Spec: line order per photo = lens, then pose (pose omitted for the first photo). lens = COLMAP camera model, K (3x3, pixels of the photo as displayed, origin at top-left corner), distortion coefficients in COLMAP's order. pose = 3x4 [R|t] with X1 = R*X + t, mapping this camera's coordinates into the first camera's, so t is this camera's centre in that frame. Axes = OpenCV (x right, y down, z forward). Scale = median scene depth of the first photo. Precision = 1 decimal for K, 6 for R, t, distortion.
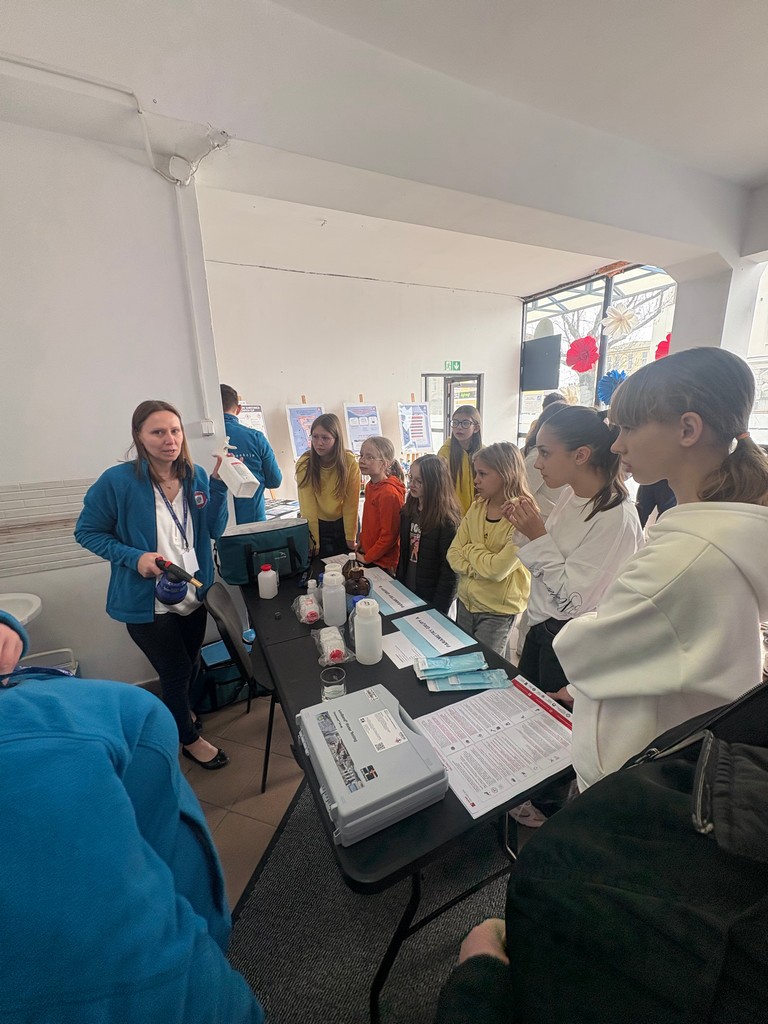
lens RADIAL K [[405.1, 0, 382.3], [0, 405.1, 510.2], [0, 0, 1]] dist [0.004055, -0.001797]
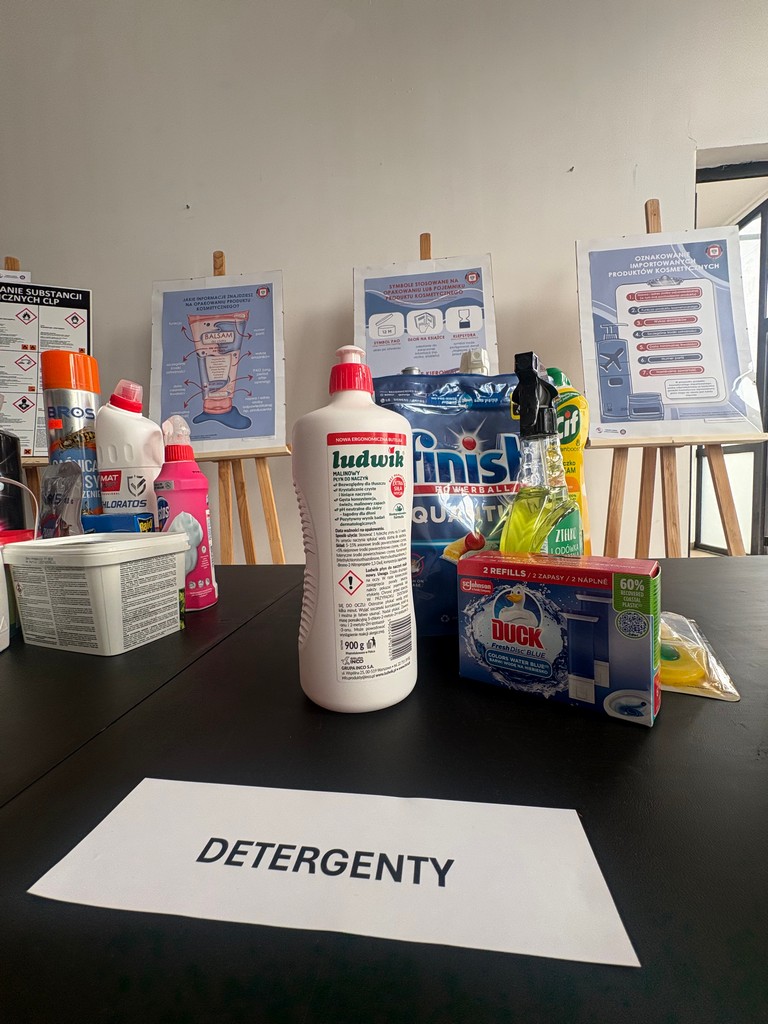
lens RADIAL K [[405.1, 0, 384.4], [0, 405.1, 508.4], [0, 0, 1]] dist [0.004055, -0.001797]
pose [[0.856856, 0.034473, -0.514401, 0.195212], [-0.114945, 0.985421, -0.125429, -0.173450], [0.502578, 0.166603, 0.848327, 2.123117]]
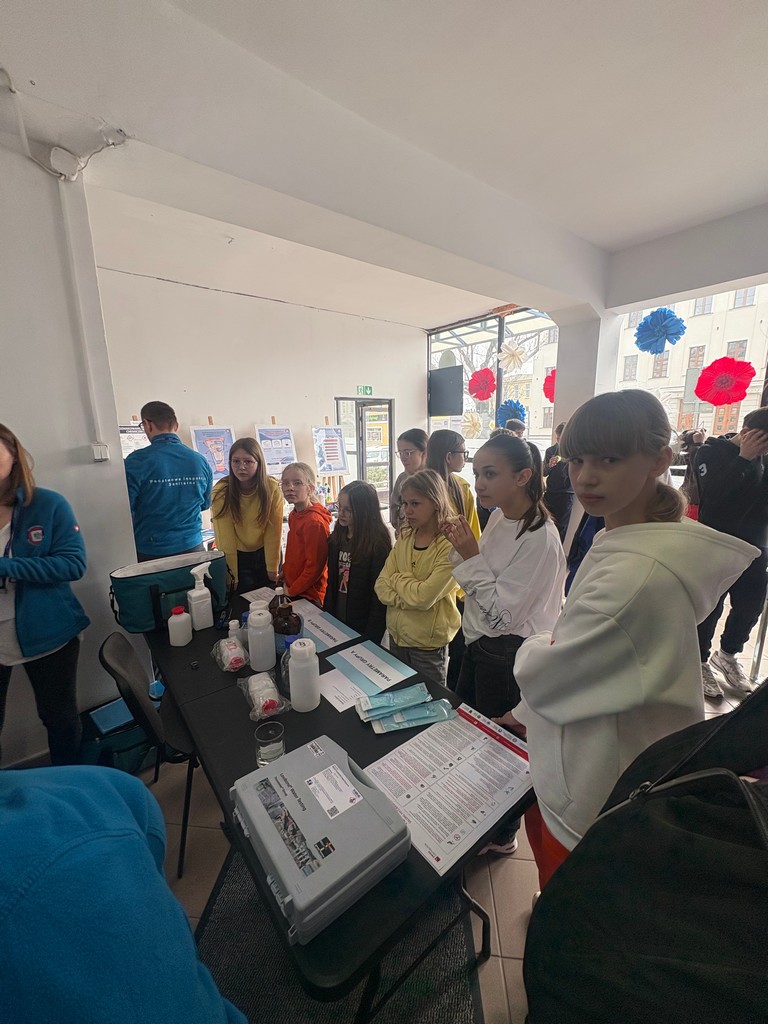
lens RADIAL K [[405.1, 0, 382.6], [0, 405.1, 511.0], [0, 0, 1]] dist [0.004055, -0.001797]
pose [[0.976332, -0.030045, 0.214181, -0.031115], [0.040667, 0.998143, -0.045361, -0.014874], [-0.212420, 0.052997, 0.975740, 0.029966]]
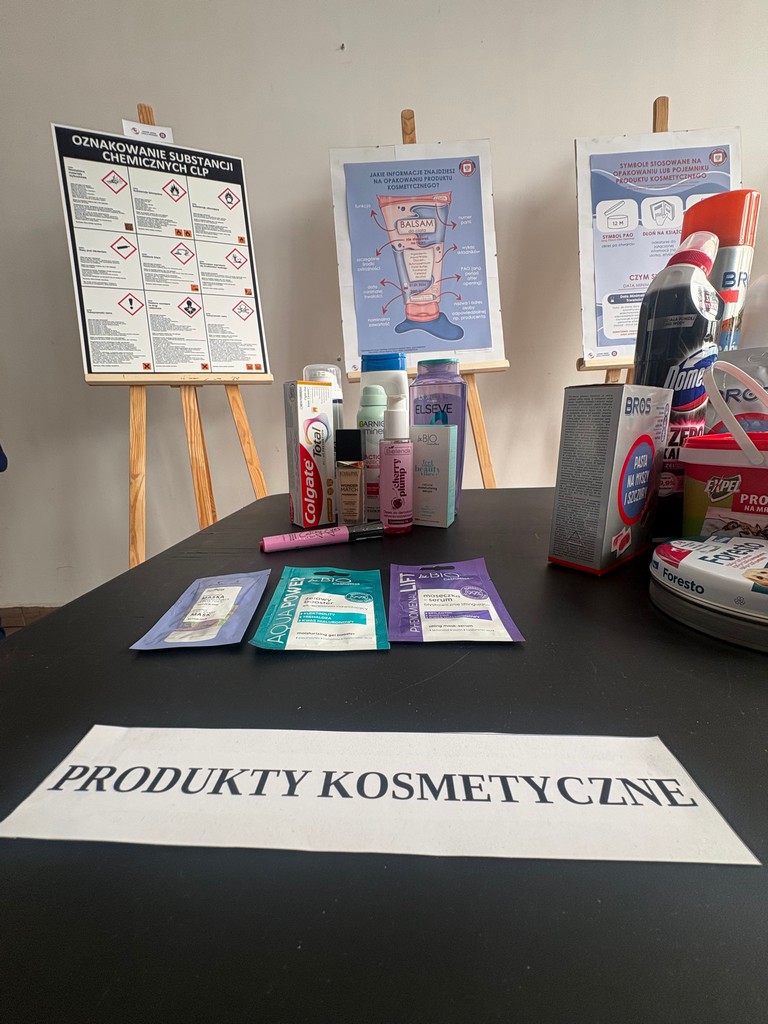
lens RADIAL K [[405.1, 0, 389.2], [0, 405.1, 506.4], [0, 0, 1]] dist [0.004055, -0.001797]
pose [[0.895478, 0.097580, -0.434278, -0.185940], [-0.093219, 0.995151, 0.031388, -0.123315], [0.435235, 0.012375, 0.900232, 1.967614]]
